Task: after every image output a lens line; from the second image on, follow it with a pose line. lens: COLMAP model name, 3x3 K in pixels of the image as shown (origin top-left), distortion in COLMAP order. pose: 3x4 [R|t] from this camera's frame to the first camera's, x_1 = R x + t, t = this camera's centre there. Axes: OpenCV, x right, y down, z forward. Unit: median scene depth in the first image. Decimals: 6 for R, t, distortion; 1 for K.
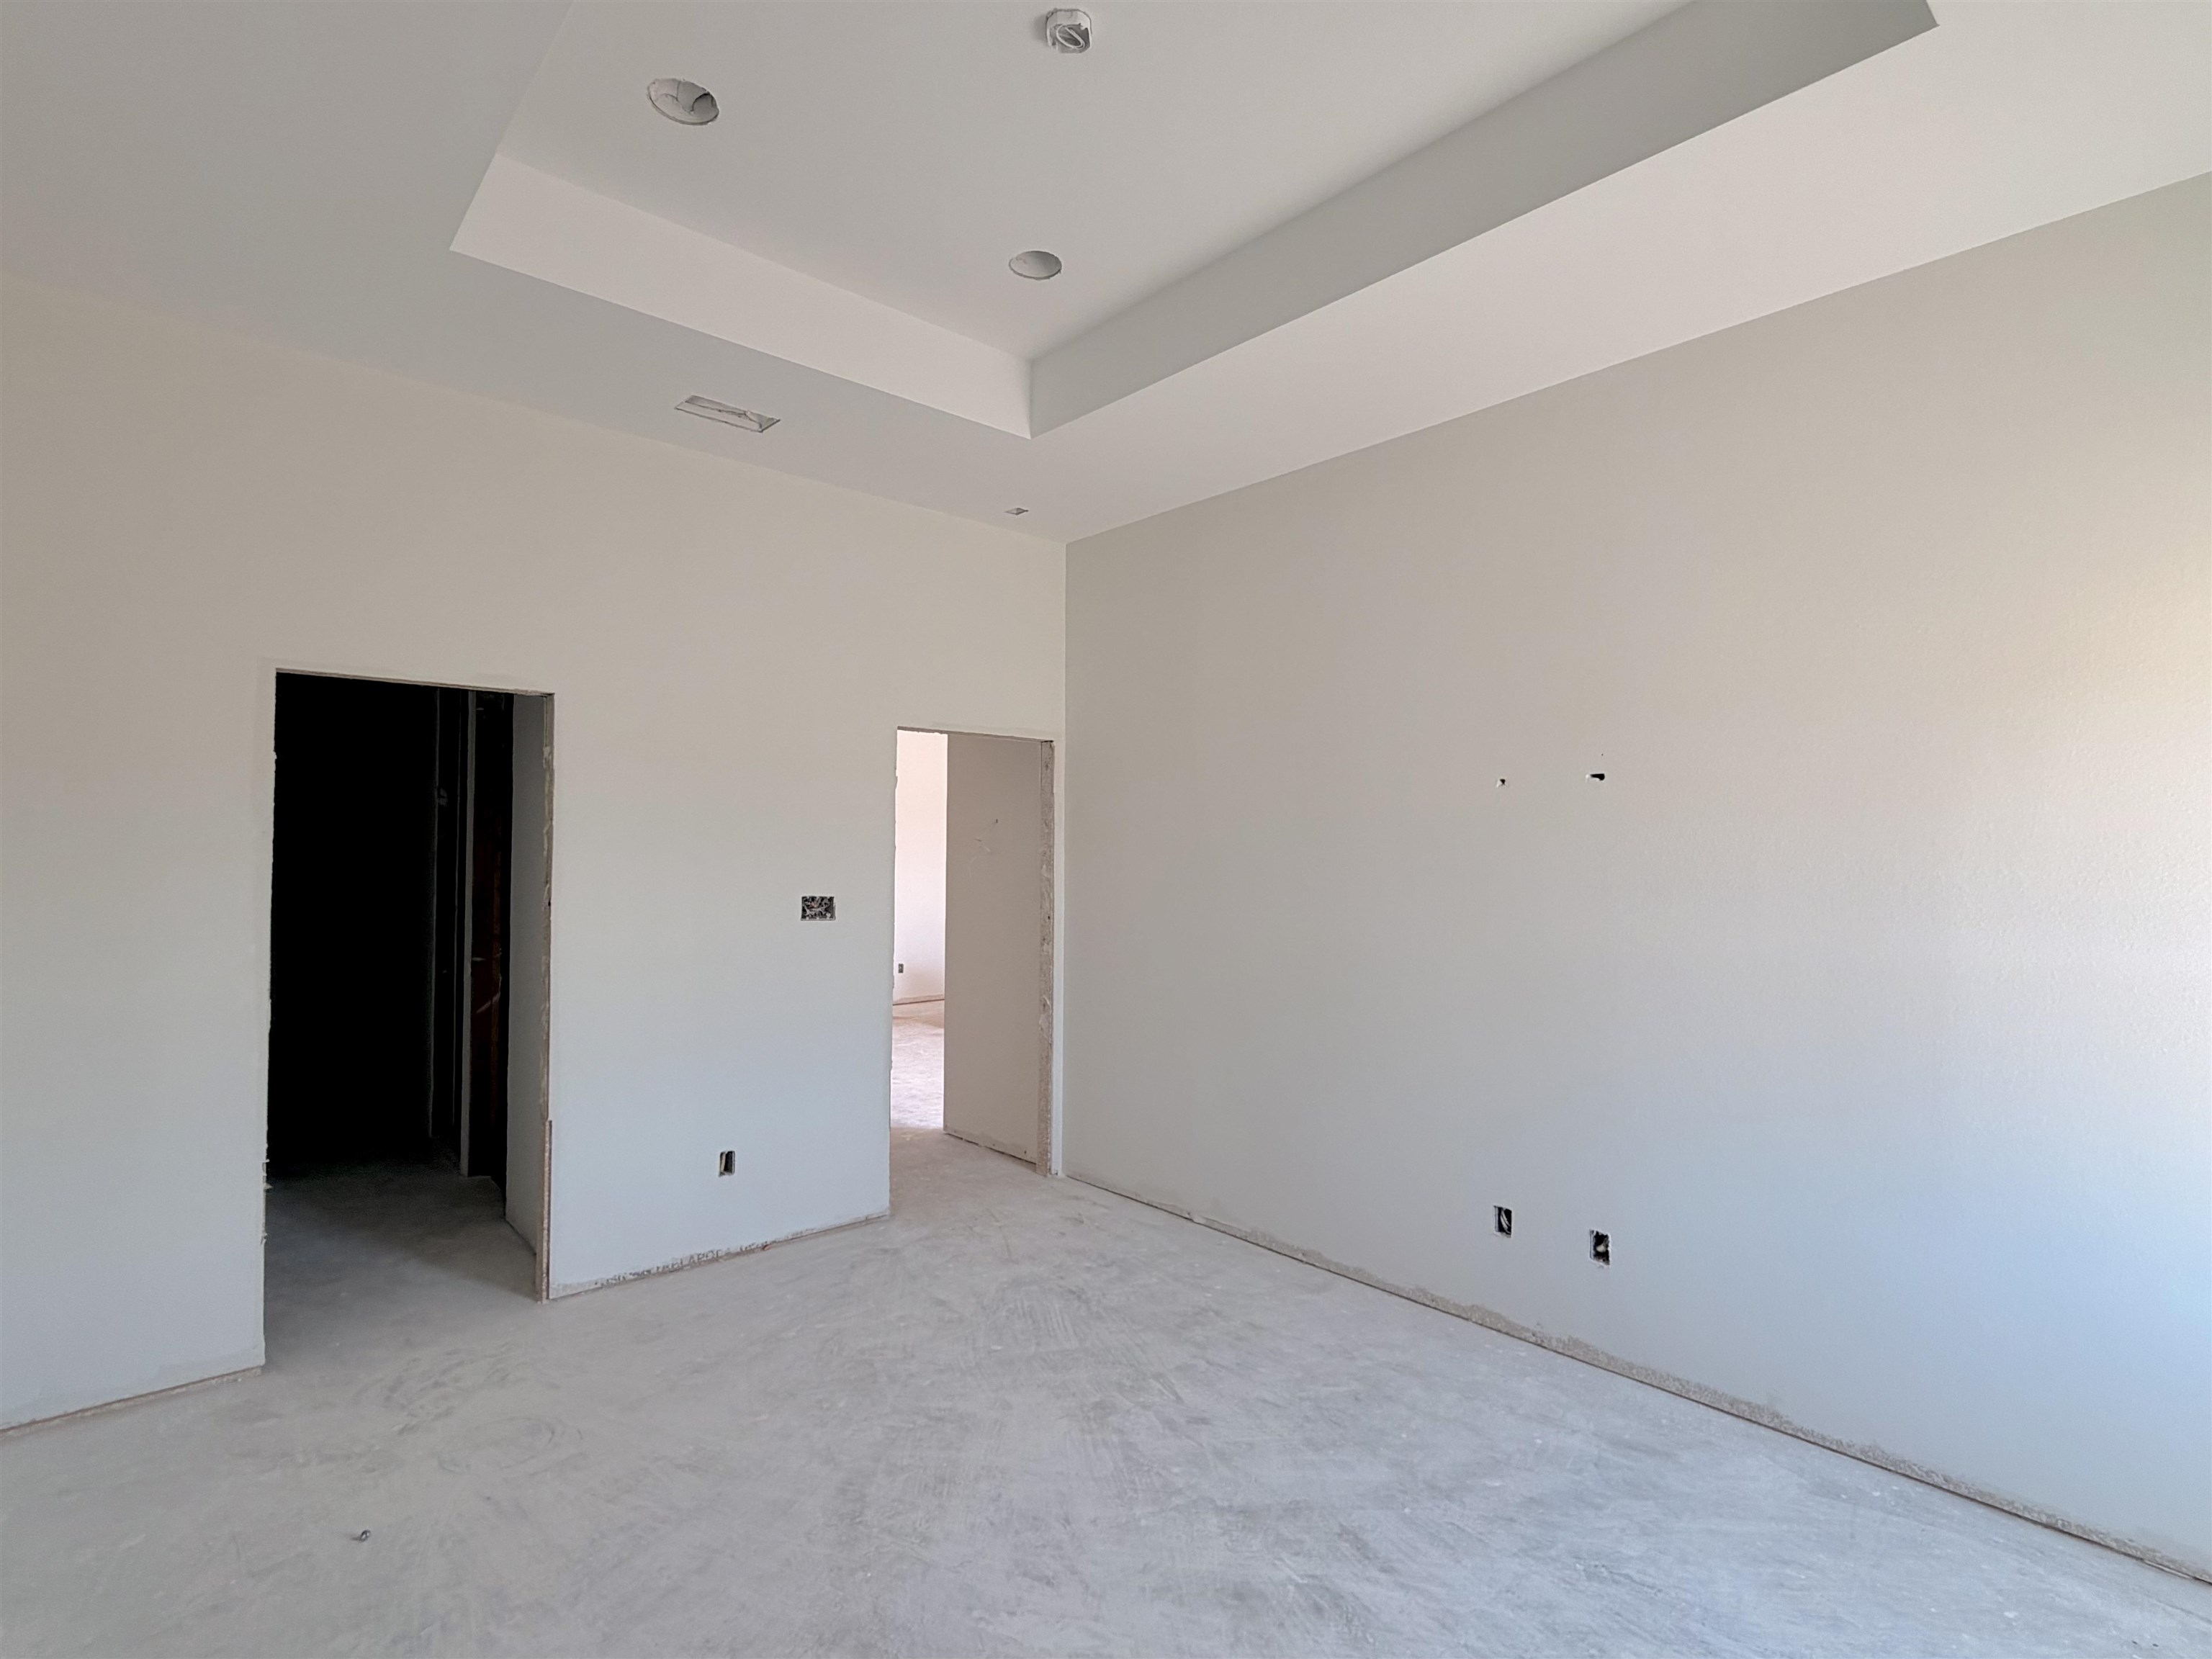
lens RADIAL K [[1080.8, 0, 1103.5], [0, 1080.8, 832.6], [0, 0, 1]] dist [-0.000926, -0.000063]
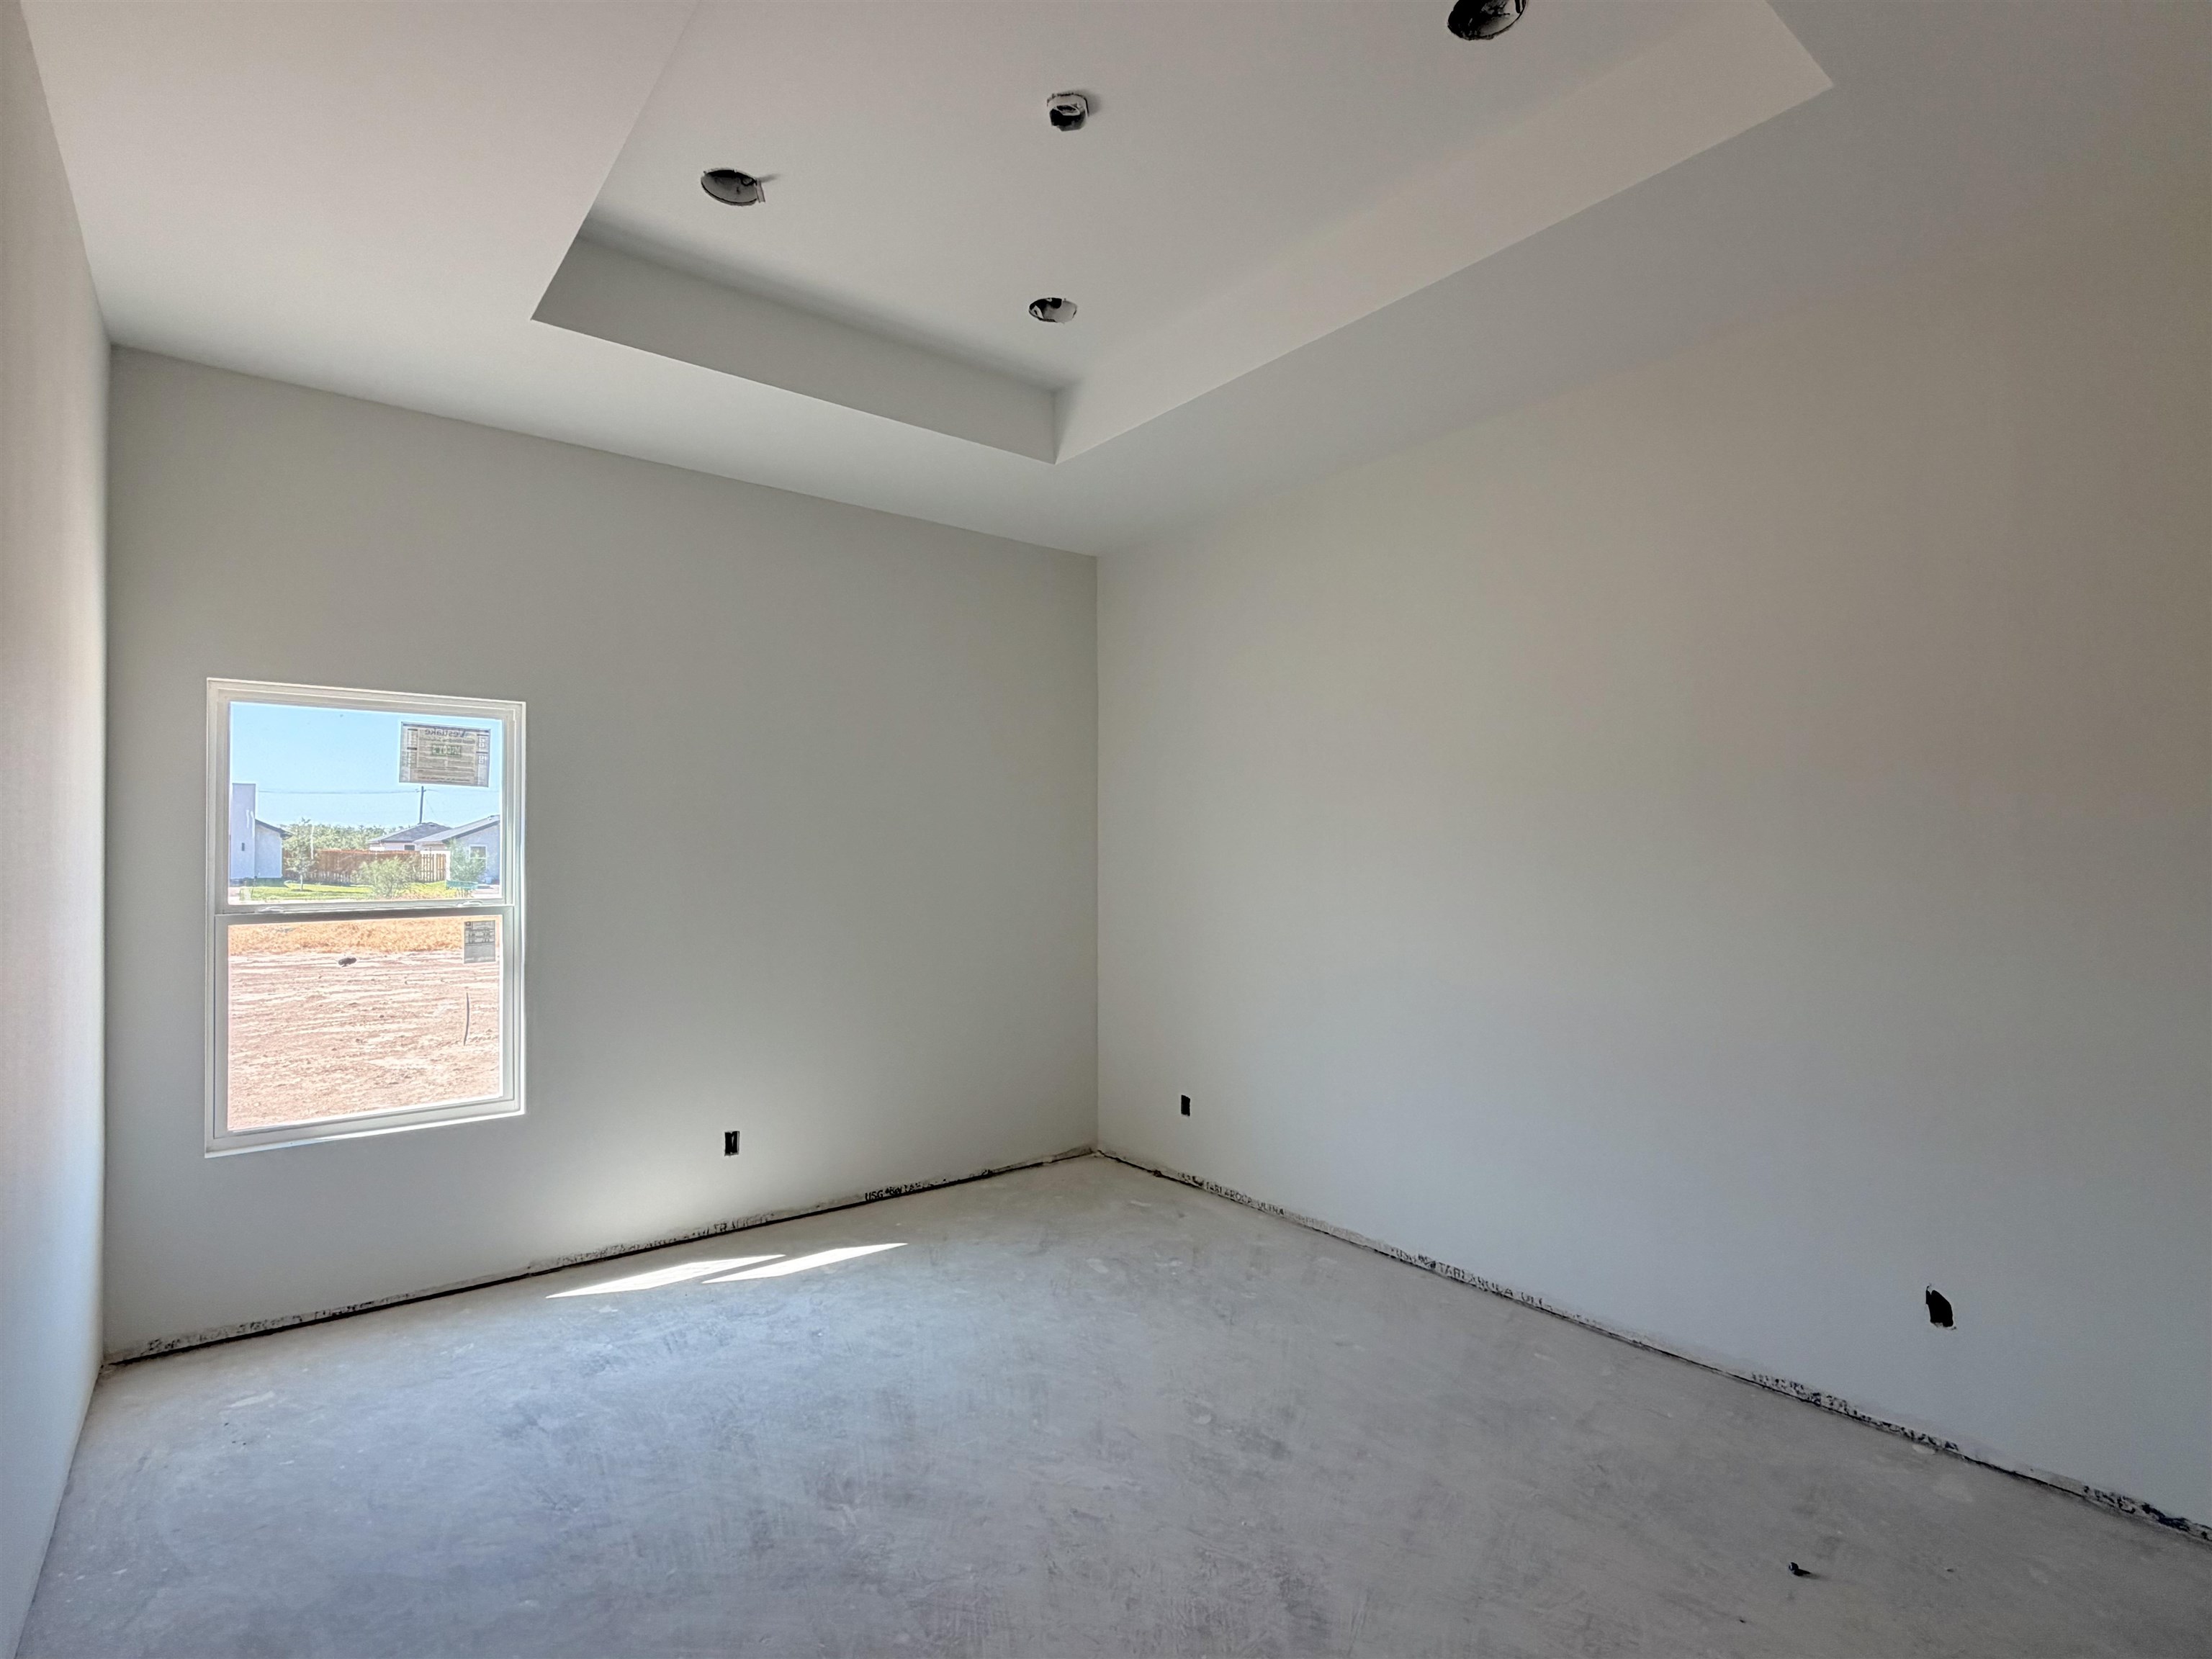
lens RADIAL K [[1080.8, 0, 1107.3], [0, 1080.8, 831.8], [0, 0, 1]] dist [-0.000926, -0.000063]
pose [[-0.998464, -0.004332, 0.055239, -0.132328], [-0.006188, 0.999420, -0.033474, 0.043428], [-0.055062, -0.033764, -0.997912, 1.985626]]
